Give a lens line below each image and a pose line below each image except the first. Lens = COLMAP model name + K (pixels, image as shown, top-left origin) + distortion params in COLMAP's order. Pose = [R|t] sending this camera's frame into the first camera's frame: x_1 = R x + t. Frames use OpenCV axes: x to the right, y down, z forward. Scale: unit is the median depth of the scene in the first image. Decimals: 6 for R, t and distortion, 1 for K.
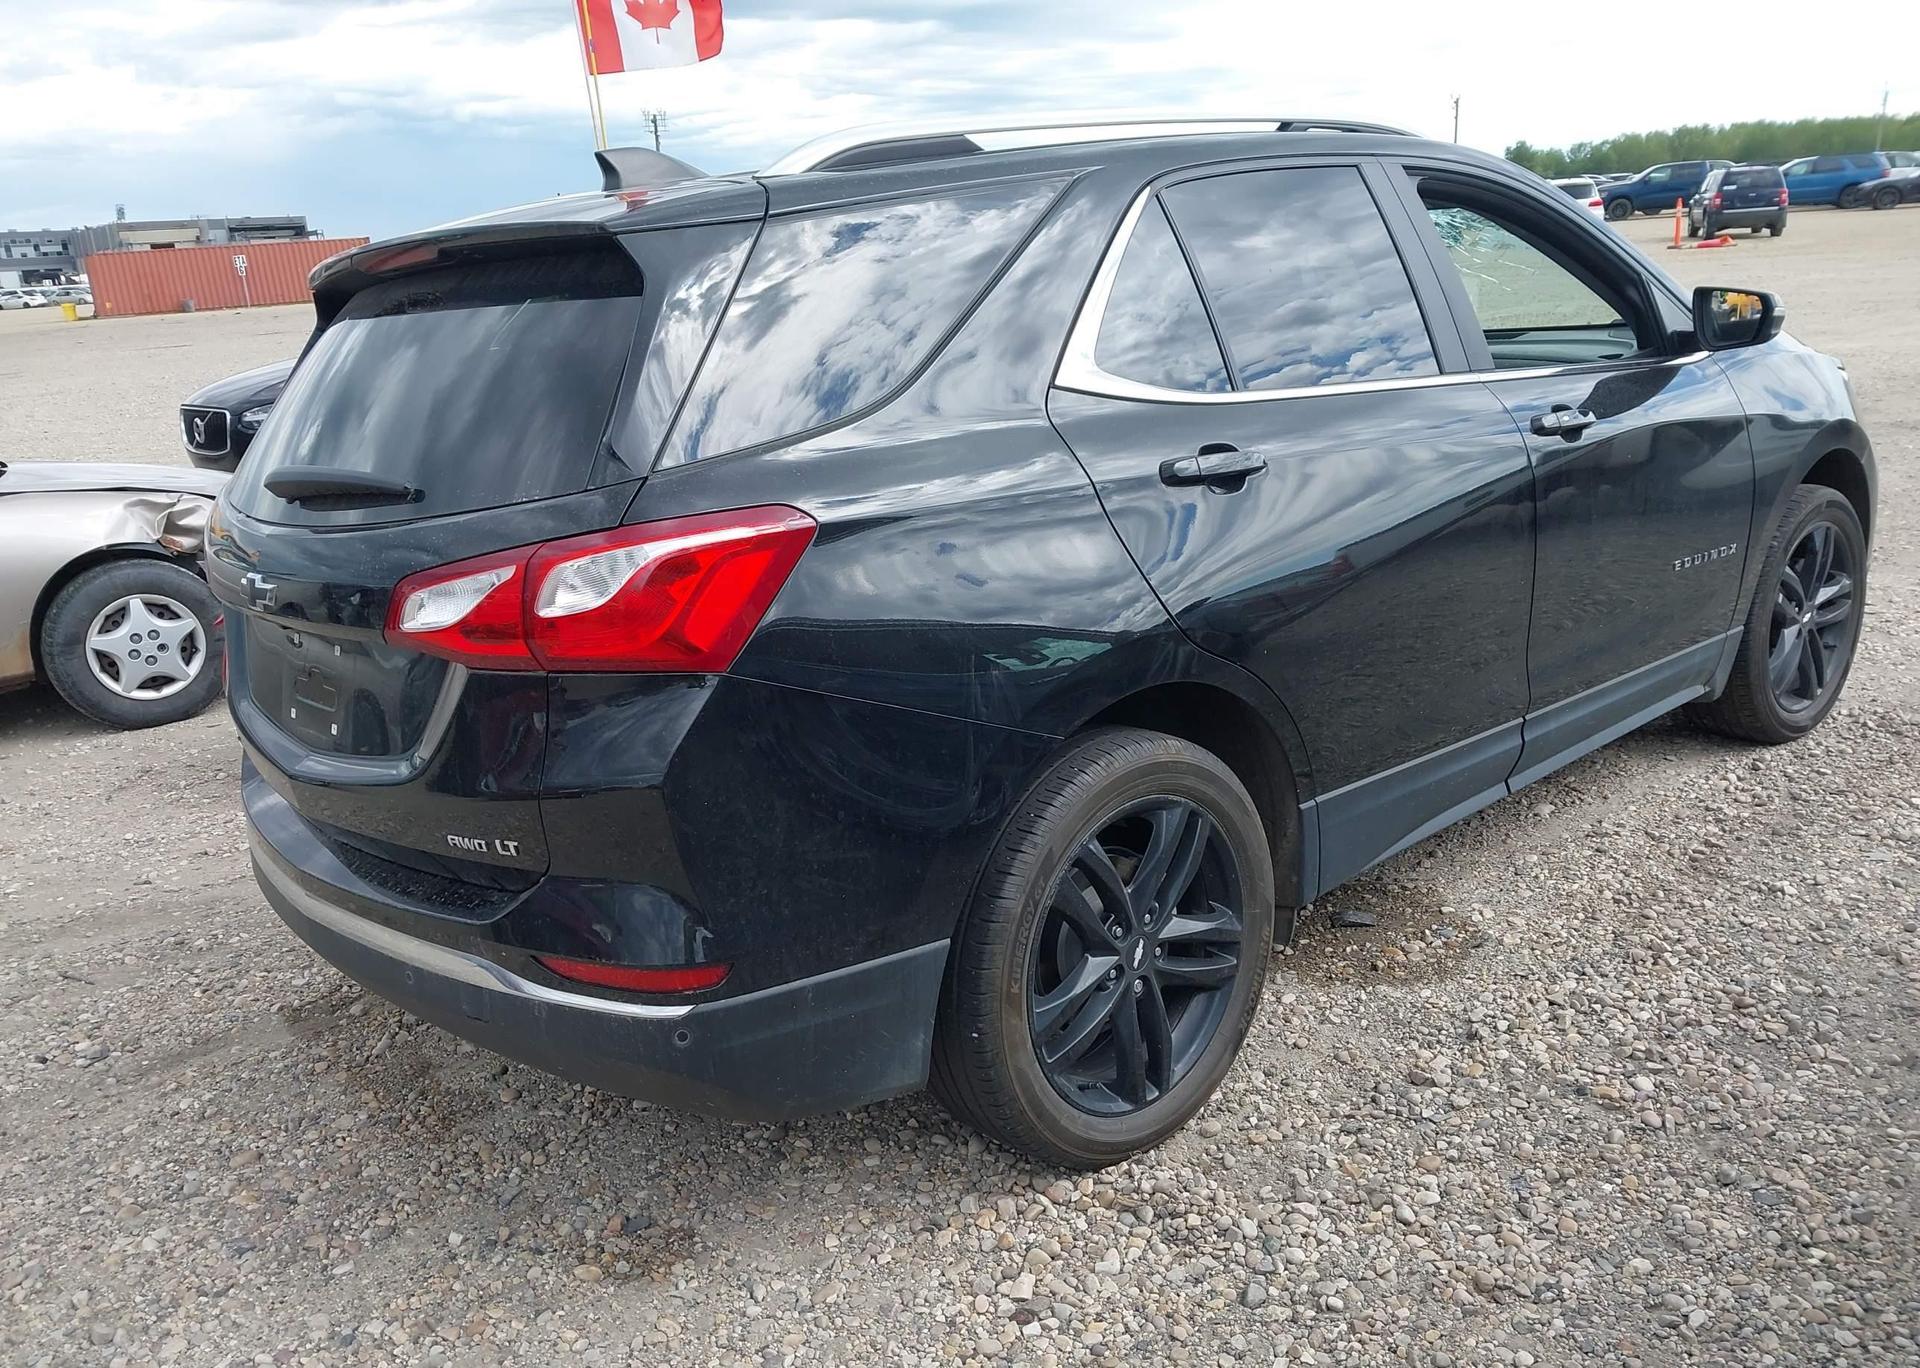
lens RADIAL K [[1727.8, 0, 962.8], [0, 1727.8, 634.6], [0, 0, 1]] dist [0.015867, 0.017802]
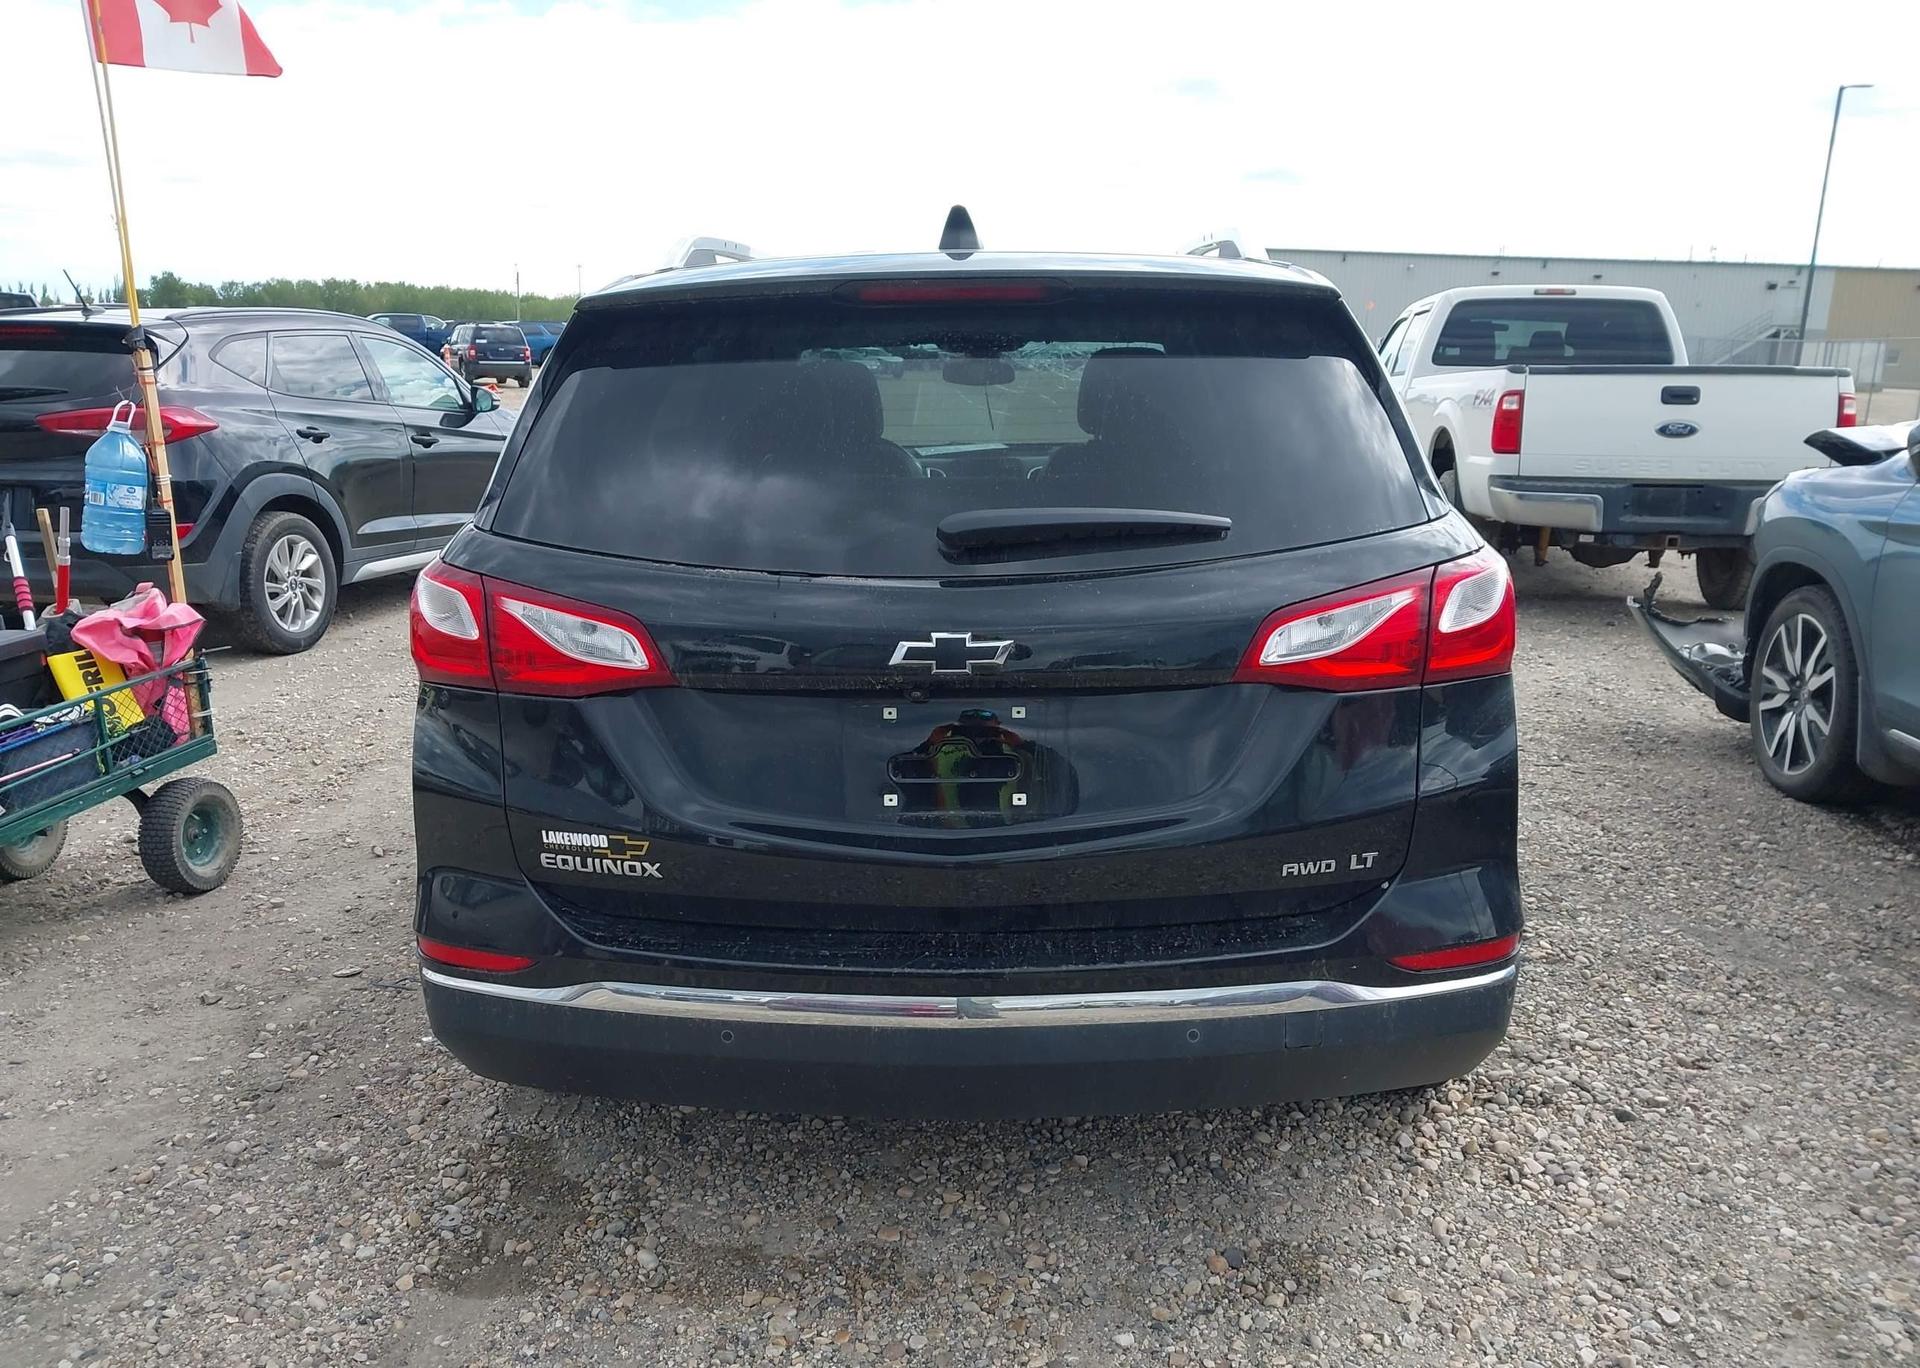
lens RADIAL K [[1647.7, 0, 958.3], [0, 1647.7, 662.7], [0, 0, 1]] dist [0.111967, -0.001522]
pose [[0.658160, -0.064062, 0.750147, -0.986306], [0.112356, 0.993573, -0.013728, -0.008137], [-0.744447, 0.093319, 0.661128, 0.425764]]
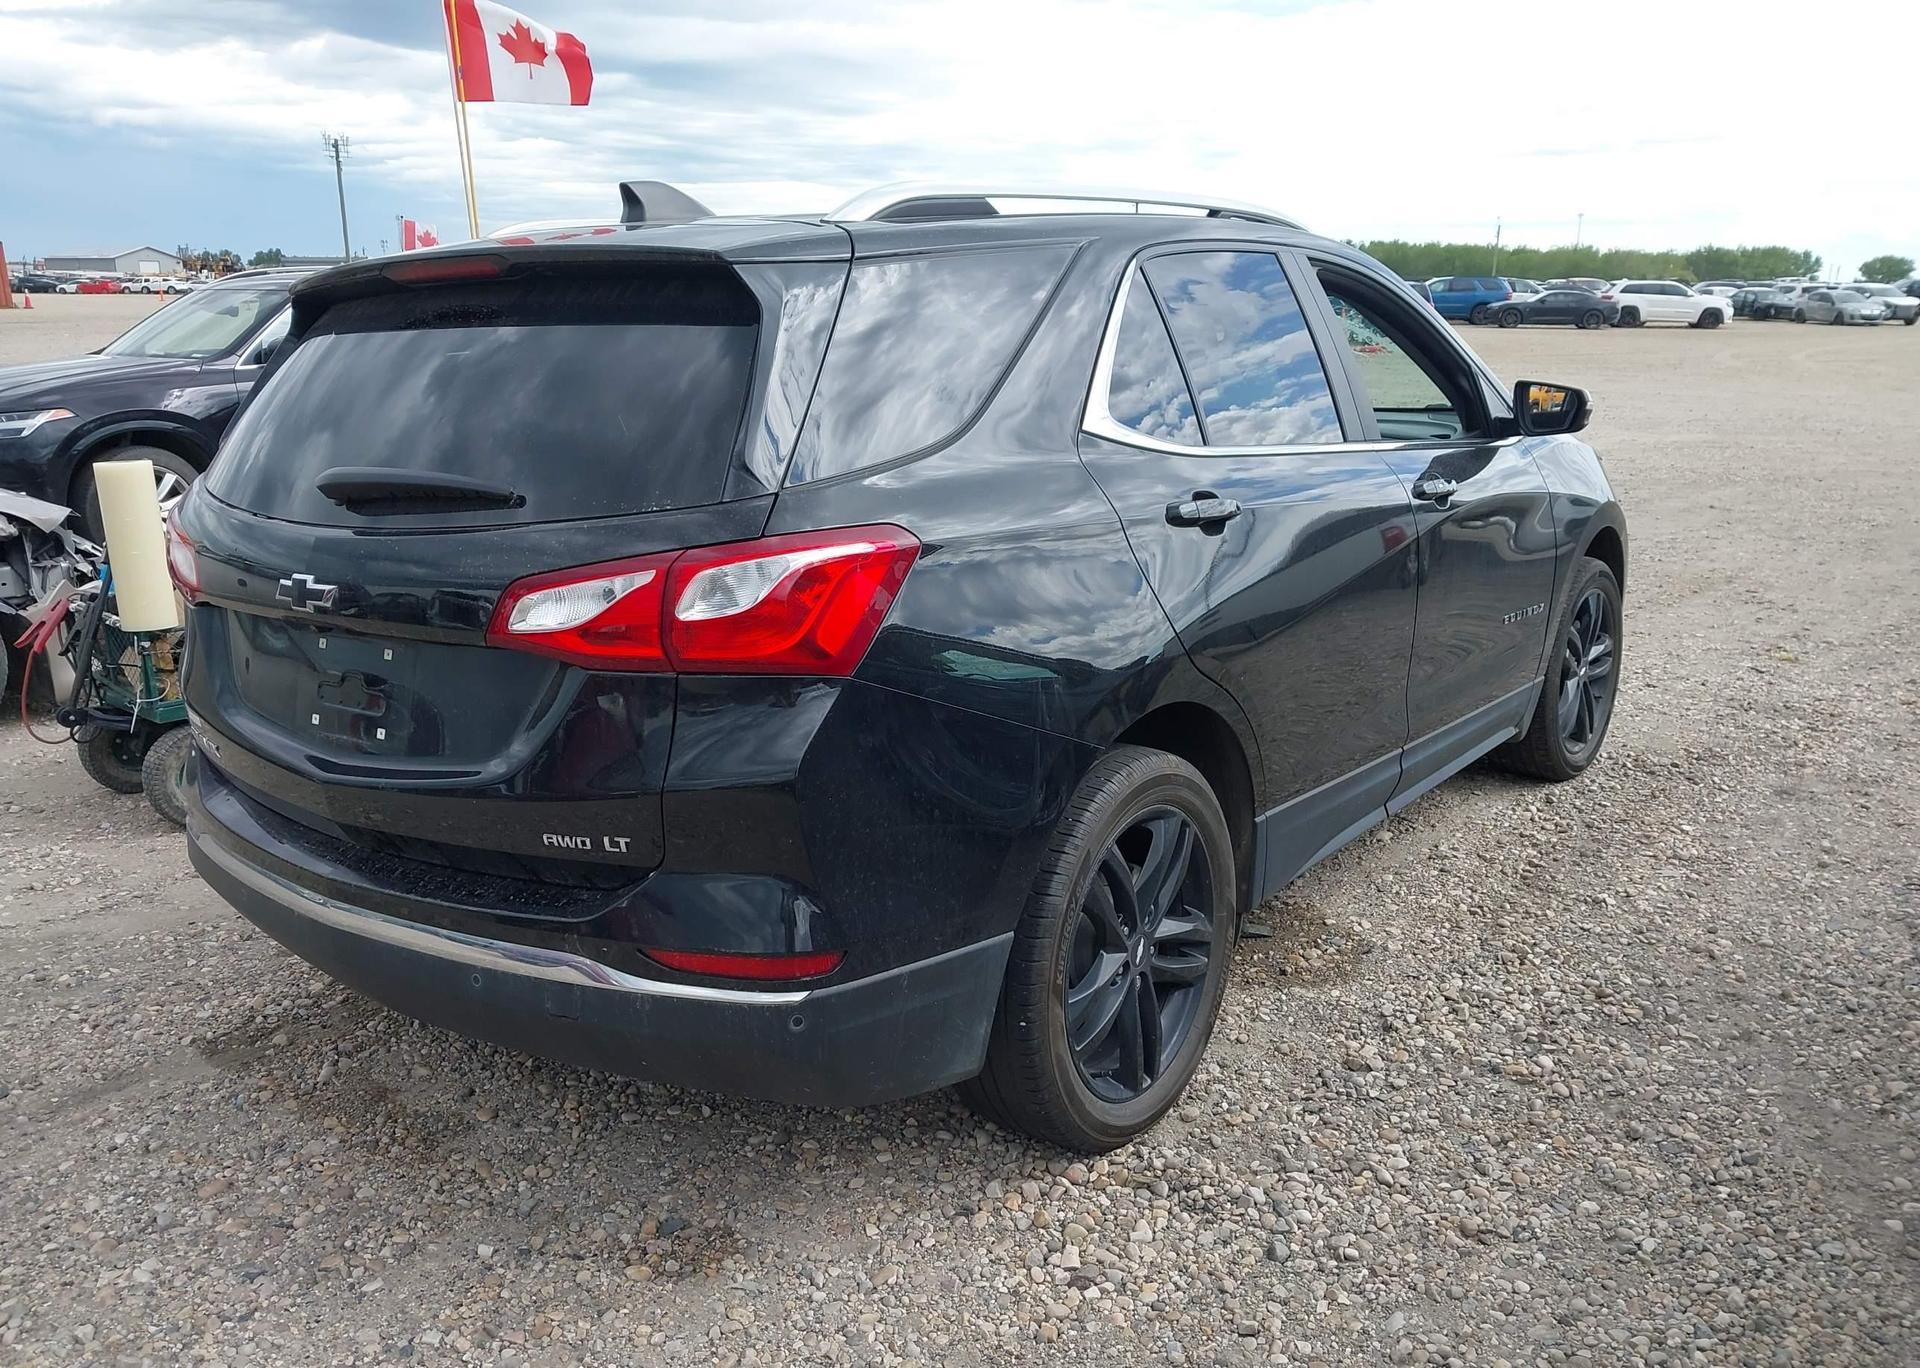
lens RADIAL K [[1737.9, 0, 1006.7], [0, 1737.9, 608.7], [0, 0, 1]] dist [0.026682, -0.001180]
pose [[0.972599, 0.030577, 0.230468, -0.236075], [-0.018212, 0.998288, -0.055587, 0.030816], [-0.231773, 0.049867, 0.971491, -0.057420]]
